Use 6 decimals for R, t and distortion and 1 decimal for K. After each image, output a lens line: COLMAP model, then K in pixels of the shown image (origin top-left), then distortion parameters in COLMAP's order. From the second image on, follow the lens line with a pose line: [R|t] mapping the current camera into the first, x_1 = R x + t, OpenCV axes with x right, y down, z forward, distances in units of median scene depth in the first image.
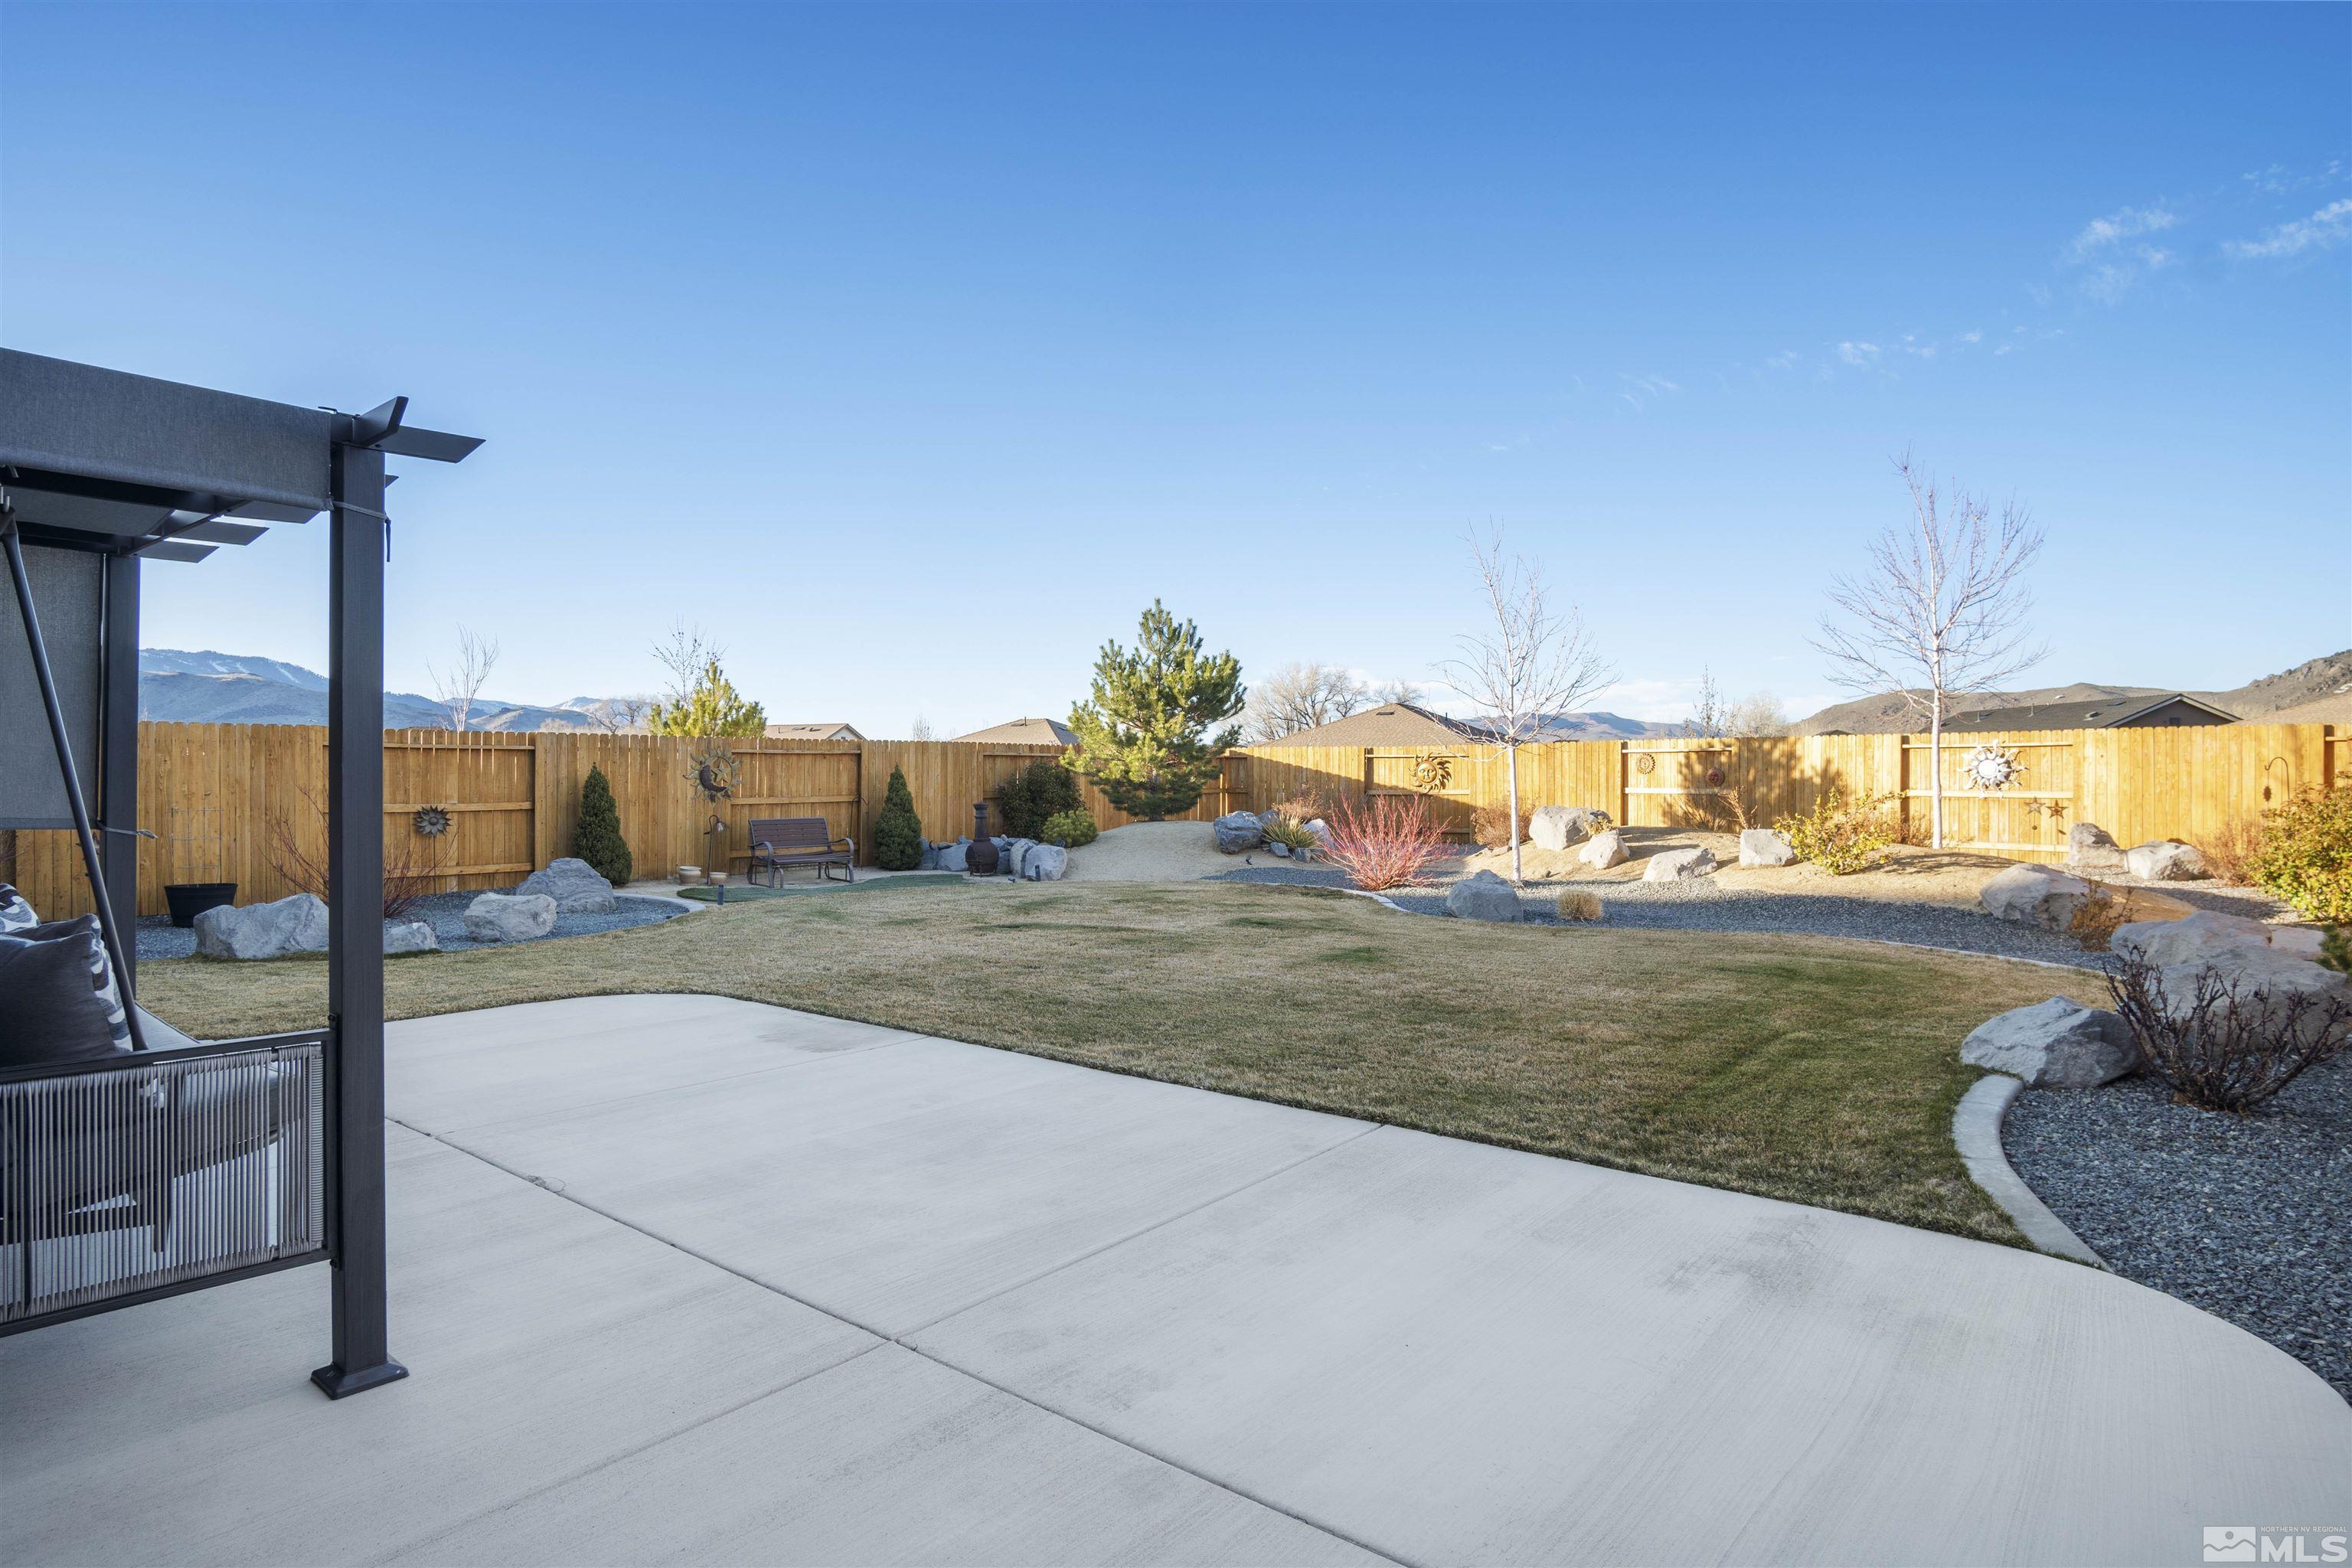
lens RADIAL K [[1202.8, 0, 1173.1], [0, 1202.8, 770.4], [0, 0, 1]] dist [-0.004910, -0.000504]
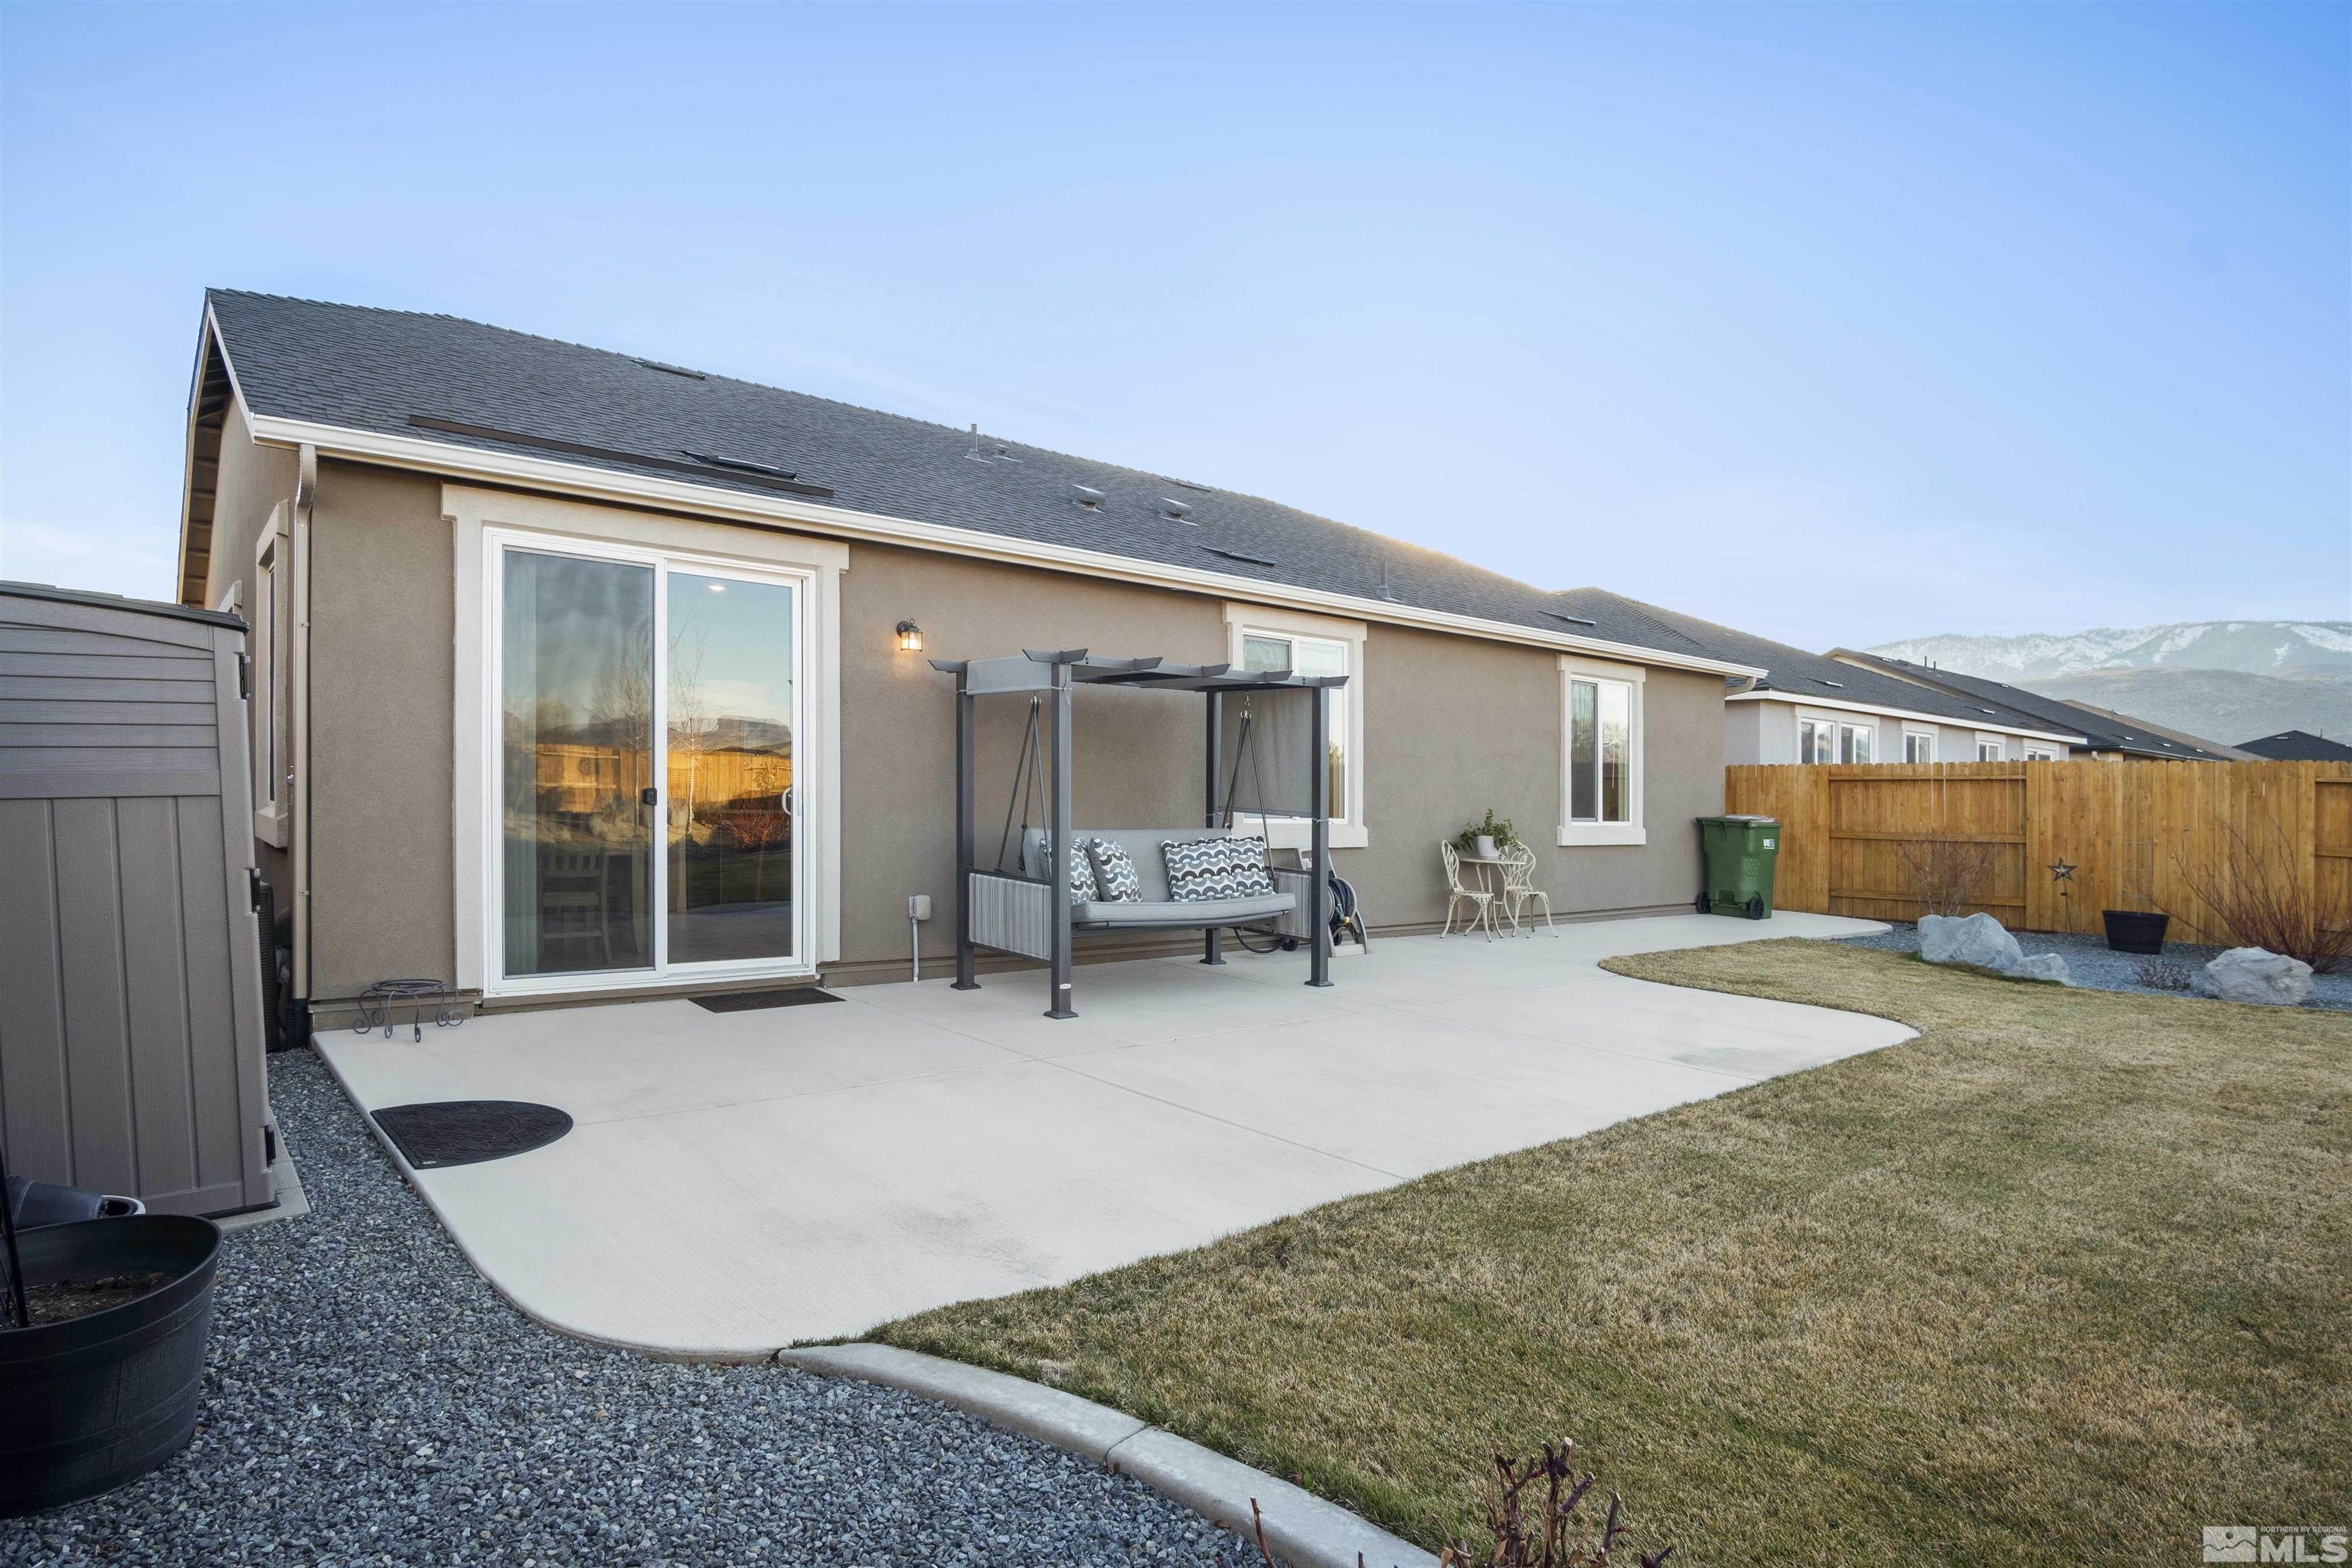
lens RADIAL K [[1202.8, 0, 1172.3], [0, 1202.8, 790.8], [0, 0, 1]] dist [-0.004910, -0.000504]
pose [[-0.180384, -0.006331, -0.983576, 0.395656], [-0.016284, 0.999861, -0.003450, 0.004372], [0.983462, 0.015394, -0.180462, 0.356796]]
